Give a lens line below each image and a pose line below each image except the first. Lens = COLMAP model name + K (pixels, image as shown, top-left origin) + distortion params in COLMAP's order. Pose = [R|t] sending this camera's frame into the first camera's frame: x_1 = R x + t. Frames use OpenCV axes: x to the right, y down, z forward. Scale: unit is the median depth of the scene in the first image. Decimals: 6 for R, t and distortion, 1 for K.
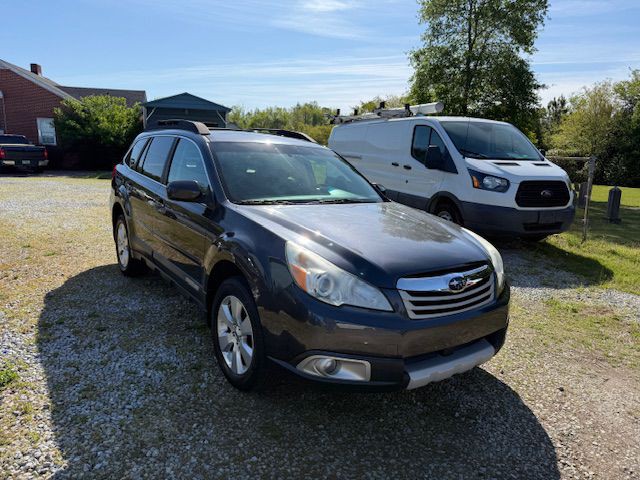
lens RADIAL K [[450.0, 0, 319.7], [0, 450.0, 241.8], [0, 0, 1]] dist [0.033223, -0.042908]
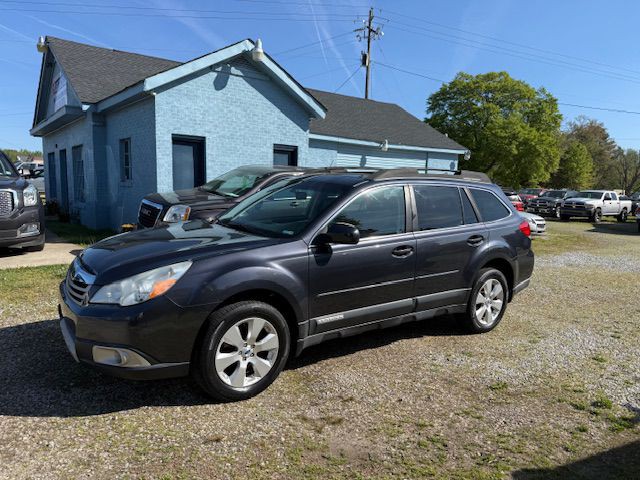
lens RADIAL K [[450.0, 0, 320.7], [0, 450.0, 242.1], [0, 0, 1]] dist [0.033223, -0.042908]
pose [[0.001157, 0.085970, -0.996297, 1.125192], [-0.238302, 0.967619, 0.083219, -0.191772], [0.971190, 0.237324, 0.021606, 1.160310]]
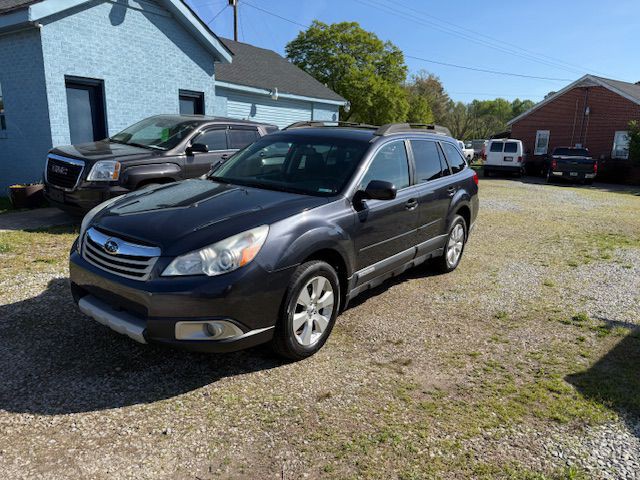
lens RADIAL K [[450.0, 0, 321.9], [0, 450.0, 241.7], [0, 0, 1]] dist [0.033223, -0.042908]
pose [[0.310247, 0.181869, -0.933097, 1.076824], [-0.215969, 0.969350, 0.117128, -0.116279], [0.925799, 0.165181, 0.340016, 0.780450]]
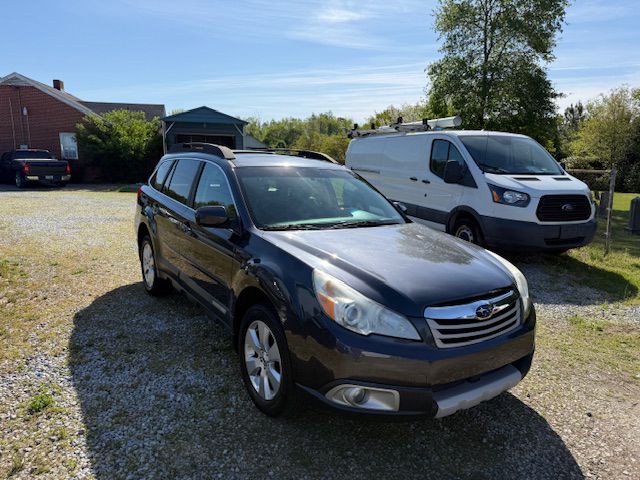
lens RADIAL K [[450.0, 0, 323.3], [0, 450.0, 240.5], [0, 0, 1]] dist [0.033223, -0.042908]
pose [[0.999605, -0.007195, -0.027174, -0.017318], [0.006613, 0.999747, -0.021476, -0.032085], [0.027322, 0.021288, 0.999400, -0.014497]]
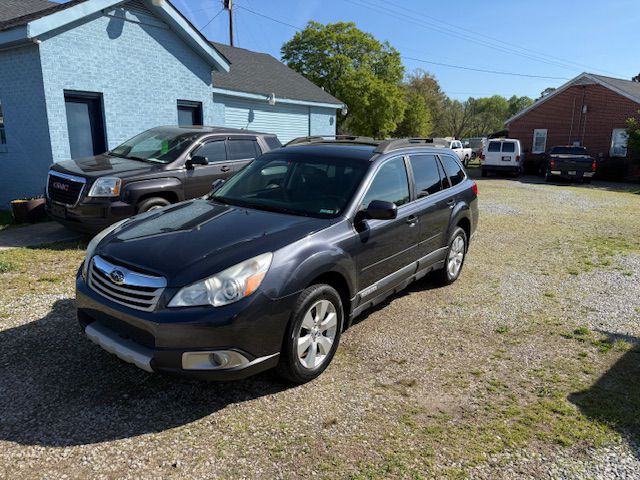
lens RADIAL K [[450.0, 0, 319.3], [0, 450.0, 241.7], [0, 0, 1]] dist [0.033223, -0.042908]
pose [[0.310332, 0.176965, -0.934012, 1.073994], [-0.199236, 0.972807, 0.118118, -0.161836], [0.929516, 0.149432, 0.337150, 0.763139]]
